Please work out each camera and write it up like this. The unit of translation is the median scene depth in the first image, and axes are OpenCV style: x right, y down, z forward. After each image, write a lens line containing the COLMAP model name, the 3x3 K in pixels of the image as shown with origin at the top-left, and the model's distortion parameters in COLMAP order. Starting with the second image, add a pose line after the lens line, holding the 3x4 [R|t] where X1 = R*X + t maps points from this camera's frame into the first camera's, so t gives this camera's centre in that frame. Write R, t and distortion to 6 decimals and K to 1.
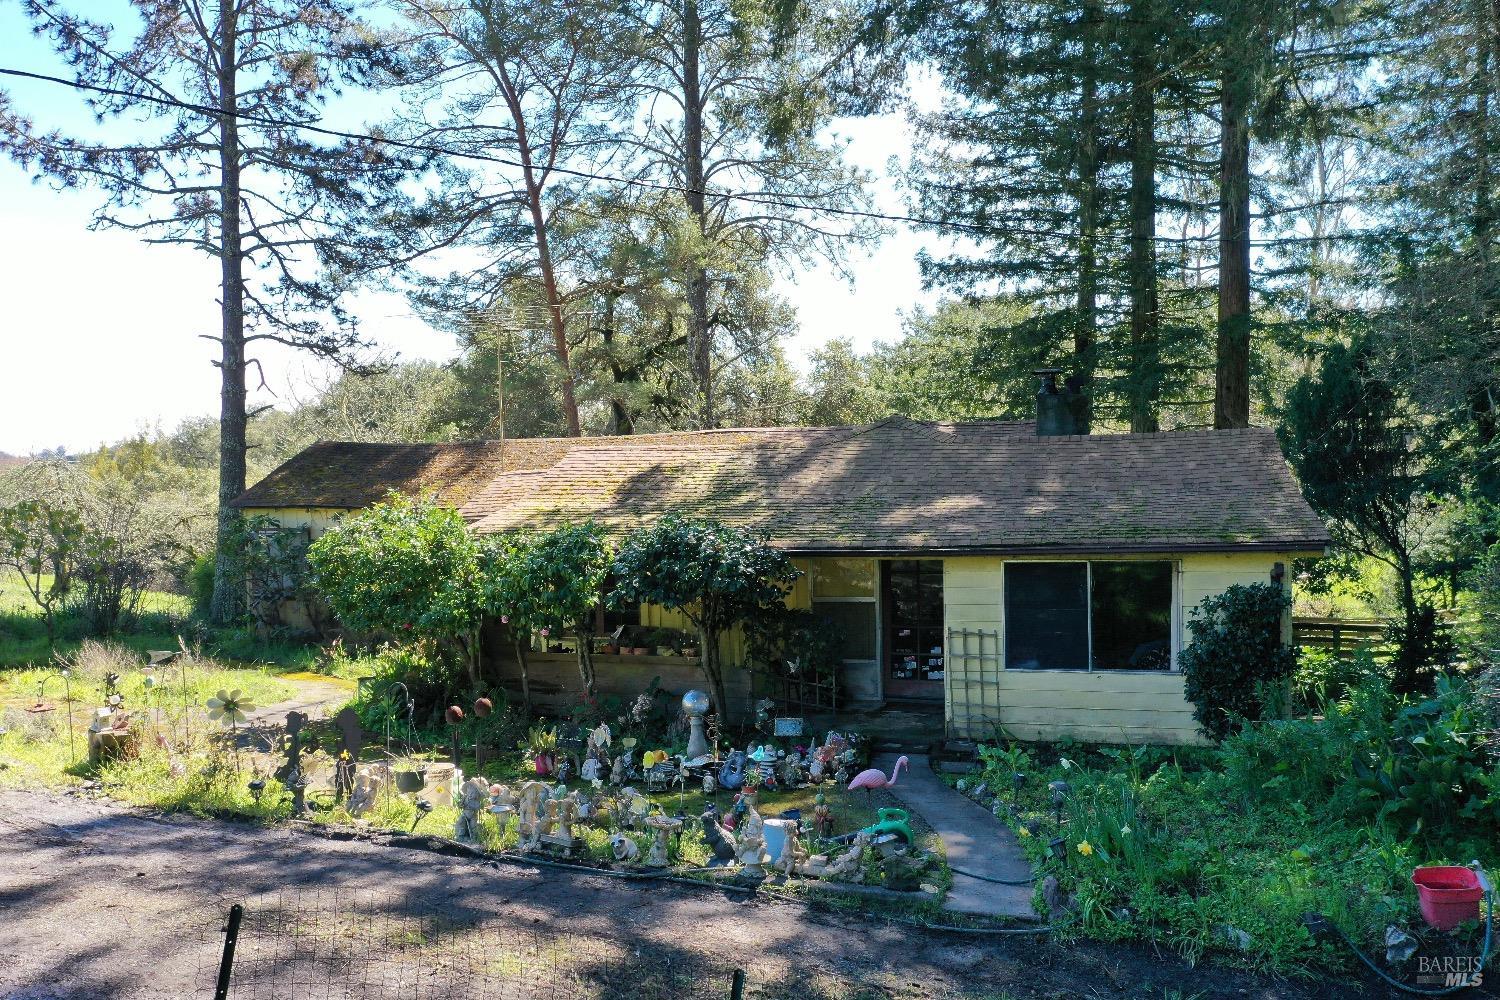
lens RADIAL K [[1184.8, 0, 742.3], [0, 1184.8, 499.8], [0, 0, 1]] dist [0.000119, -0.003692]
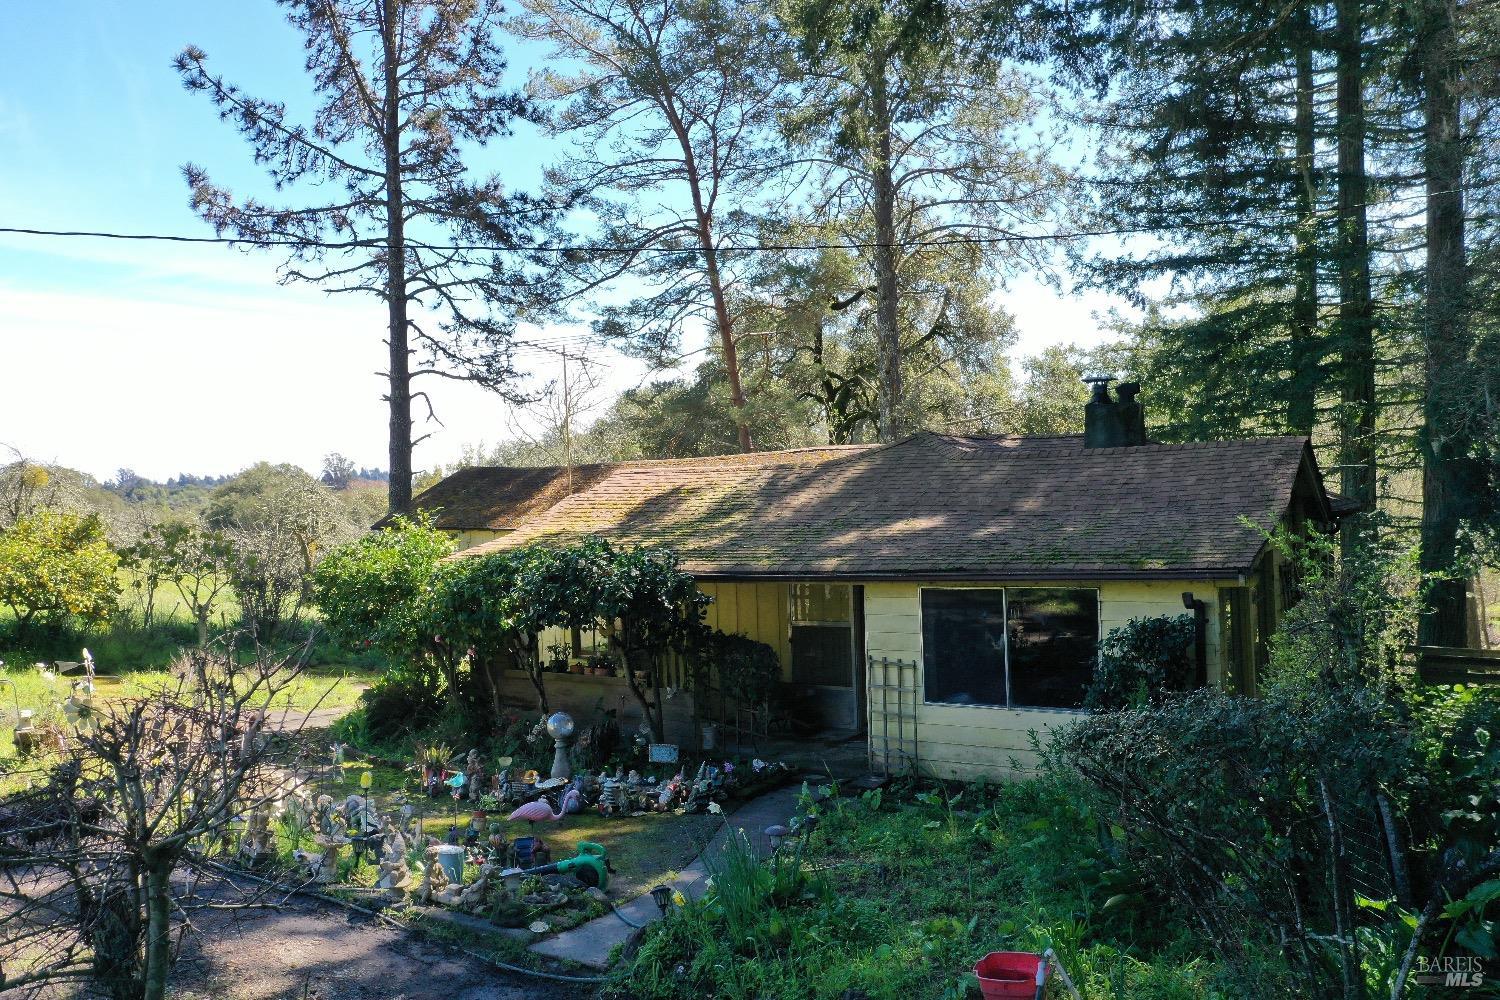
lens RADIAL K [[1184.8, 0, 745.2], [0, 1184.8, 498.2], [0, 0, 1]] dist [0.000119, -0.003692]
pose [[0.962576, -0.011116, -0.270786, 0.181084], [0.007690, 0.999876, -0.013708, -0.003815], [0.270904, 0.011113, 0.962542, 0.029425]]
